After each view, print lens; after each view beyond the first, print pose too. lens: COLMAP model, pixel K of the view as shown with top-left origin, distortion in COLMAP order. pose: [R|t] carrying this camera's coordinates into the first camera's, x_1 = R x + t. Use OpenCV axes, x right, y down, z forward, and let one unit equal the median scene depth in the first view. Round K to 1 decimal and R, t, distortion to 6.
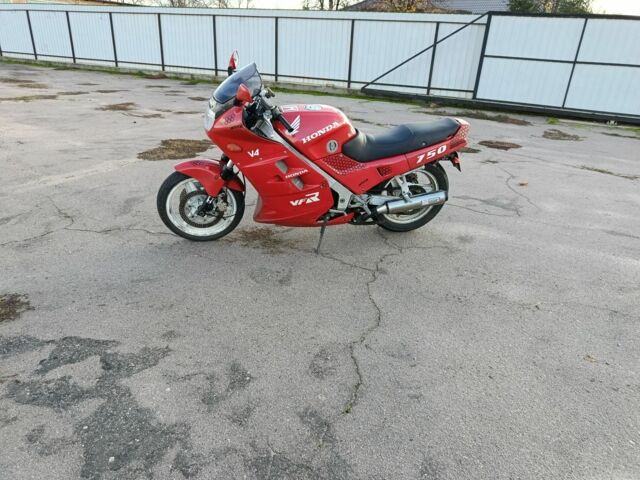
lens RADIAL K [[451.5, 0, 318.9], [0, 451.5, 220.8], [0, 0, 1]] dist [0.046144, -0.058967]
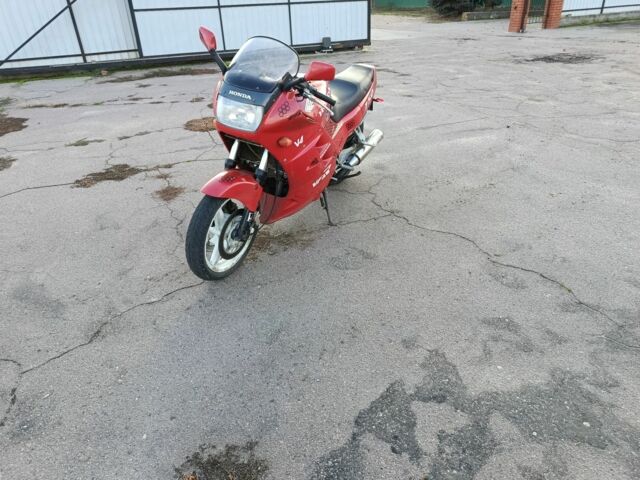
lens RADIAL K [[451.5, 0, 318.9], [0, 451.5, 220.8], [0, 0, 1]] dist [0.046144, -0.058967]
pose [[0.633144, -0.411737, 0.655440, -0.691747], [0.350206, 0.907536, 0.231806, -0.183497], [-0.690278, 0.082773, 0.718794, 0.329964]]
